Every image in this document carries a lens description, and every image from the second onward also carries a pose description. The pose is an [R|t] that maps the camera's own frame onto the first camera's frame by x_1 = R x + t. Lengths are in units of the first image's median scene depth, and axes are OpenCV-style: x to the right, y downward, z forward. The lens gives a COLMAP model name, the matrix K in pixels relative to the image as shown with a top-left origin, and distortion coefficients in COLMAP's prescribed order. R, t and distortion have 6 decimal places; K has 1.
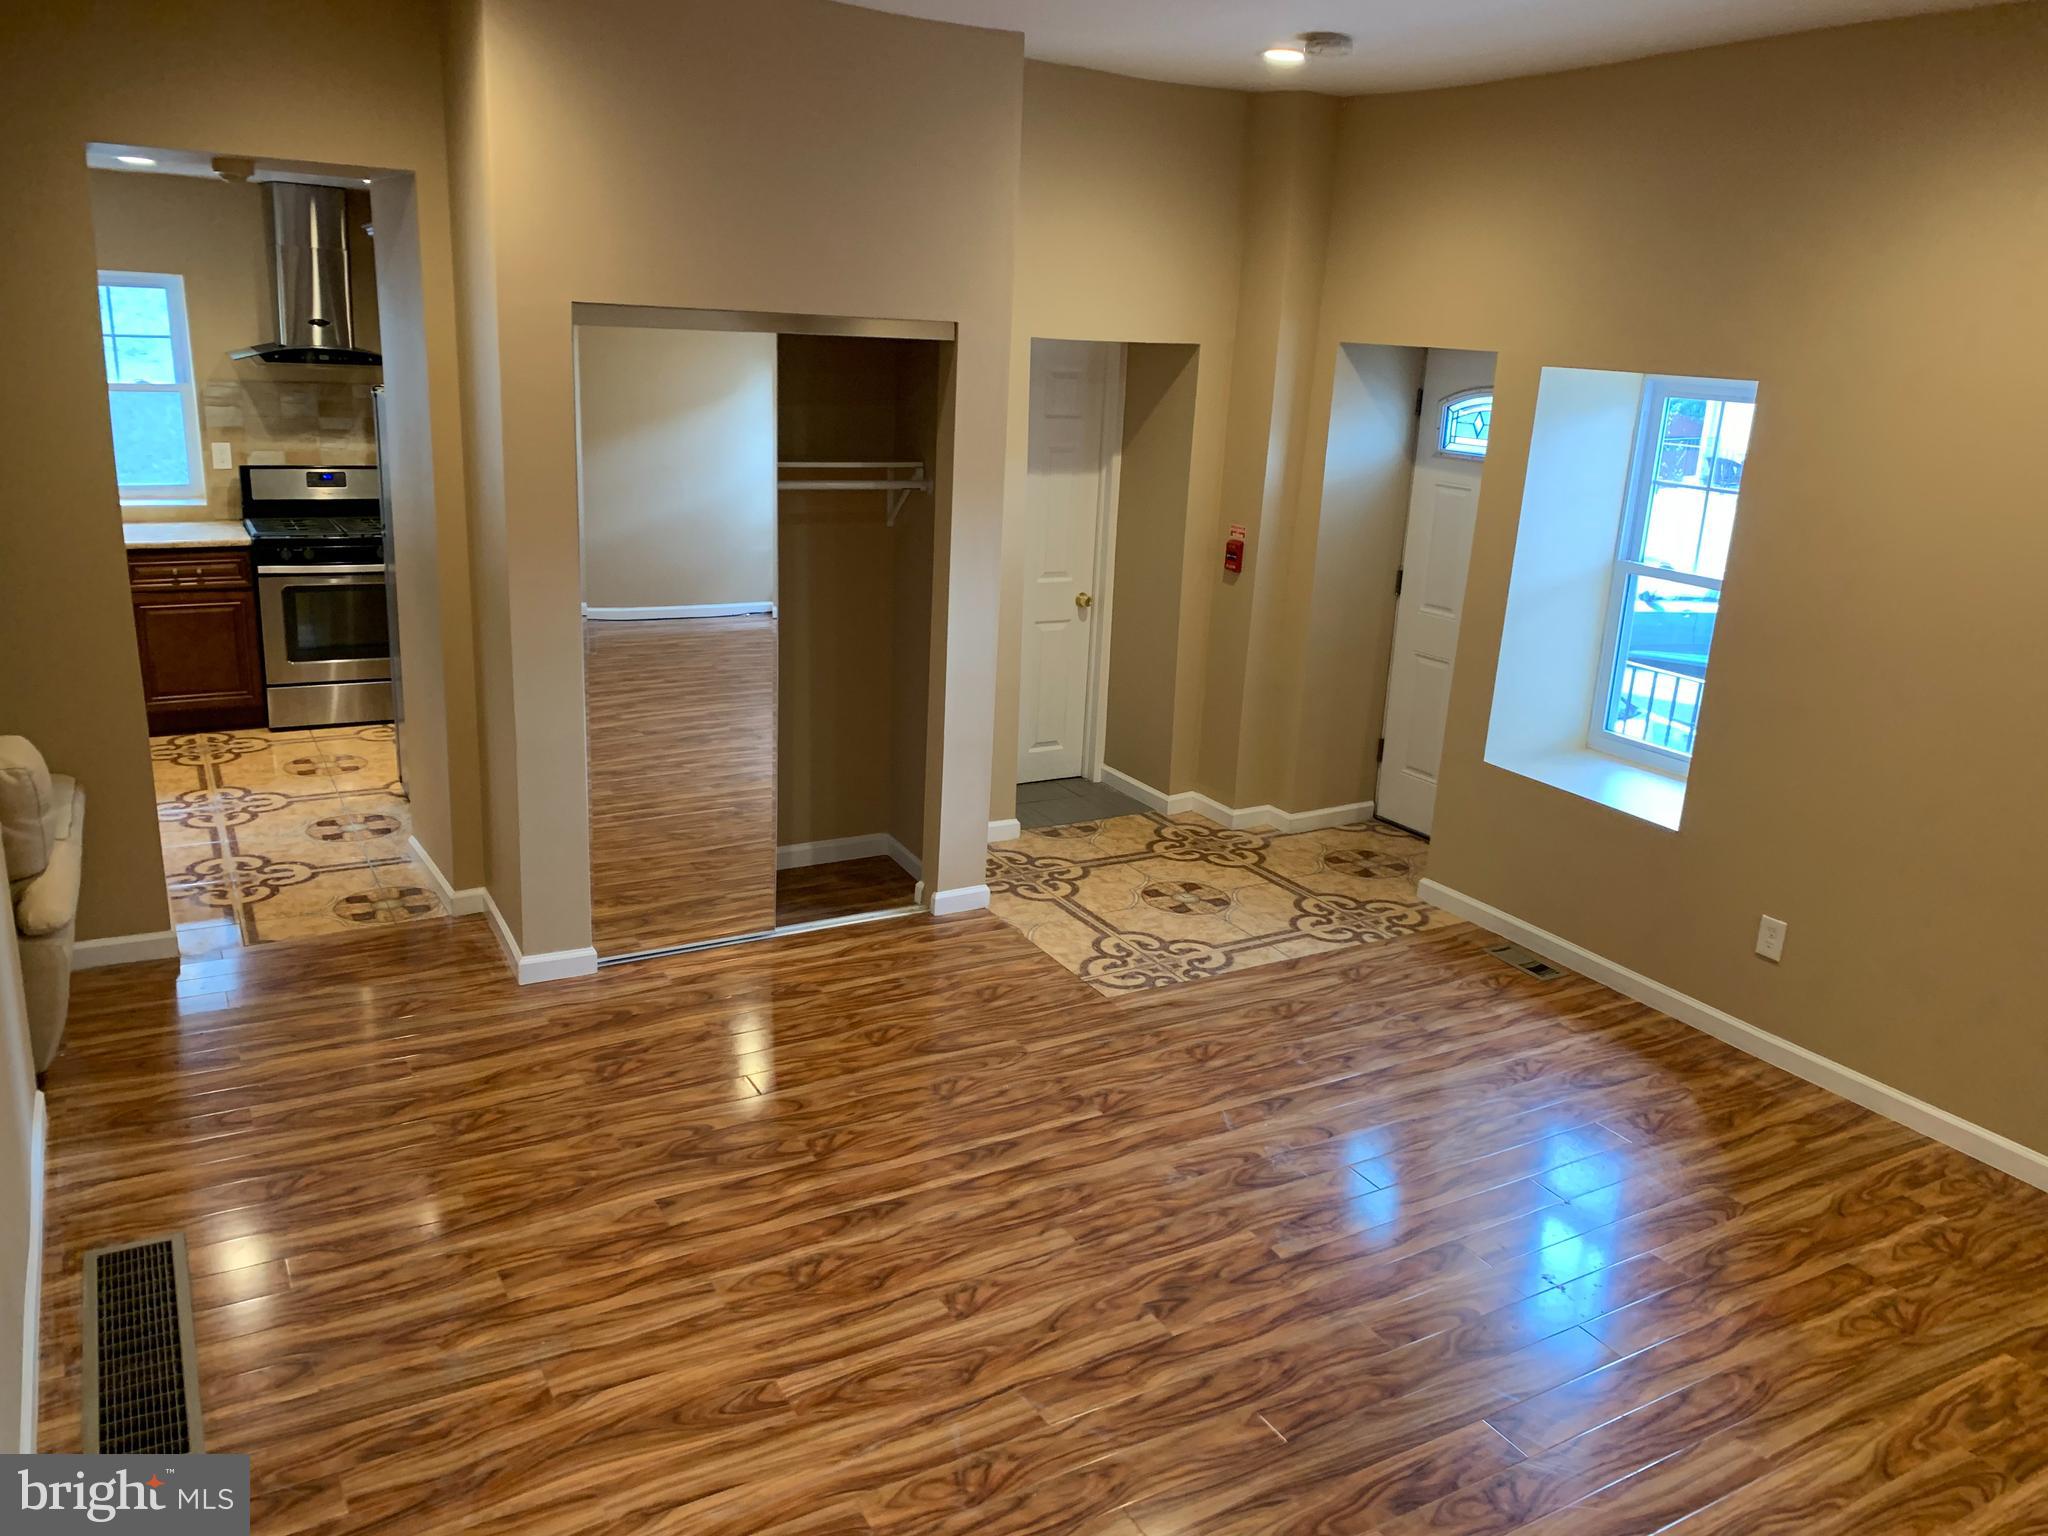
lens RADIAL K [[1565.2, 0, 1023.7], [0, 1565.2, 768.0], [0, 0, 1]] dist [0.028480, -0.022917]
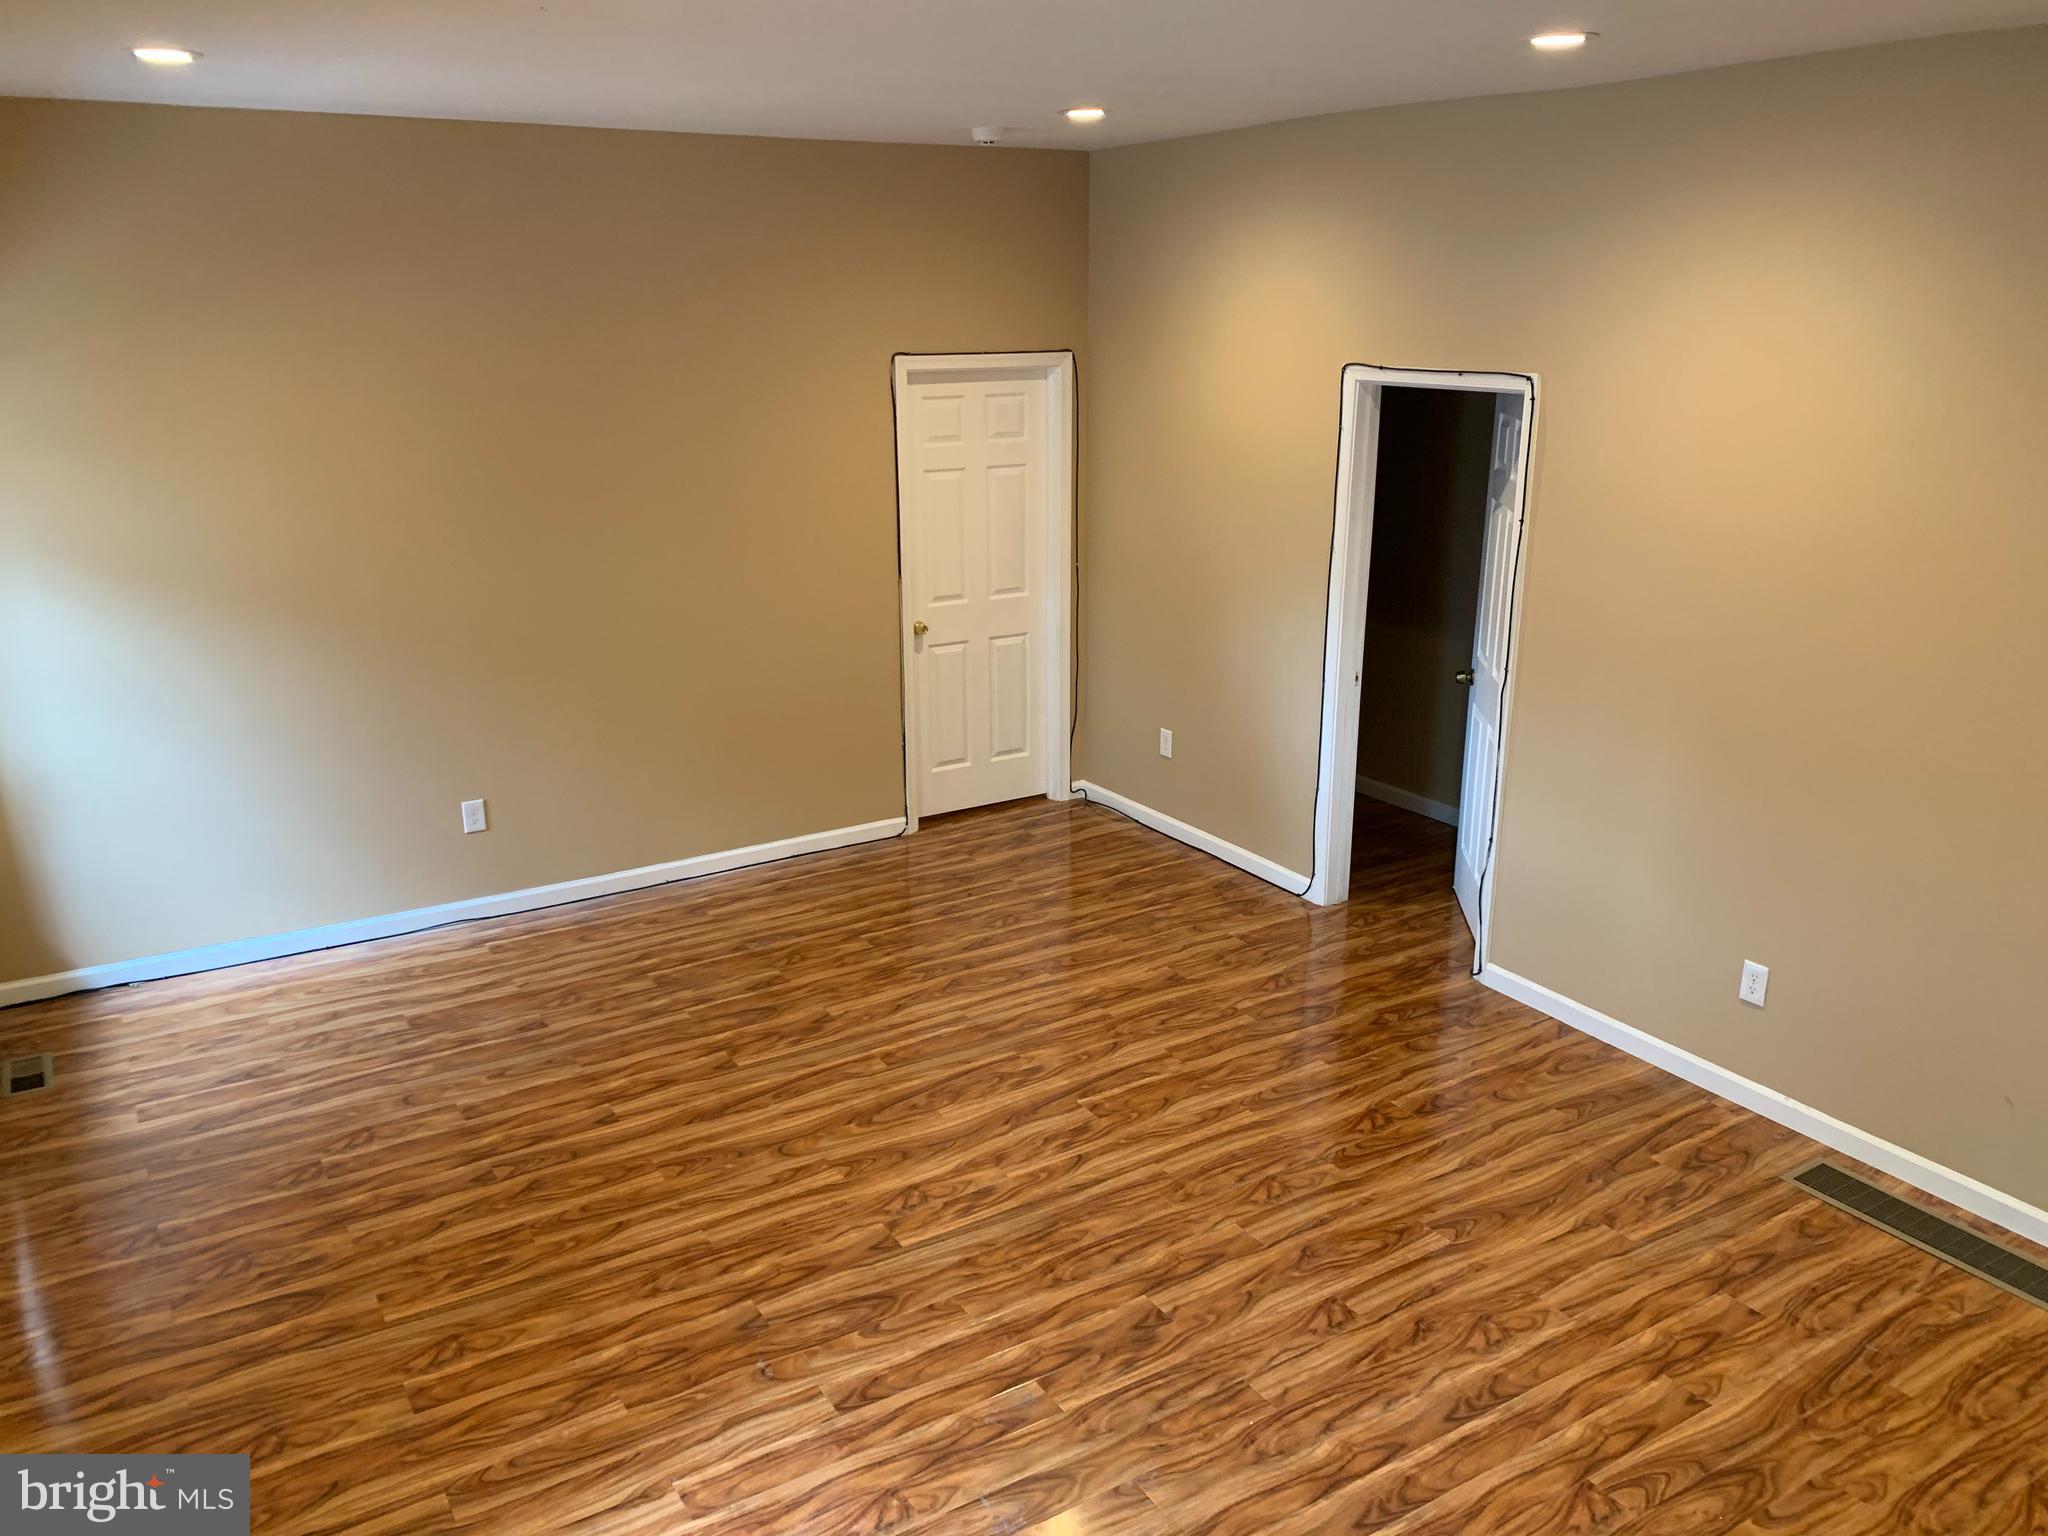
lens RADIAL K [[1565.2, 0, 1024.1], [0, 1565.2, 770.4], [0, 0, 1]] dist [0.028480, -0.022917]
pose [[-0.998193, -0.037262, -0.047144, 0.246516], [-0.056913, 0.838014, 0.542673, -0.566219], [0.019286, 0.544375, -0.838620, 1.718935]]
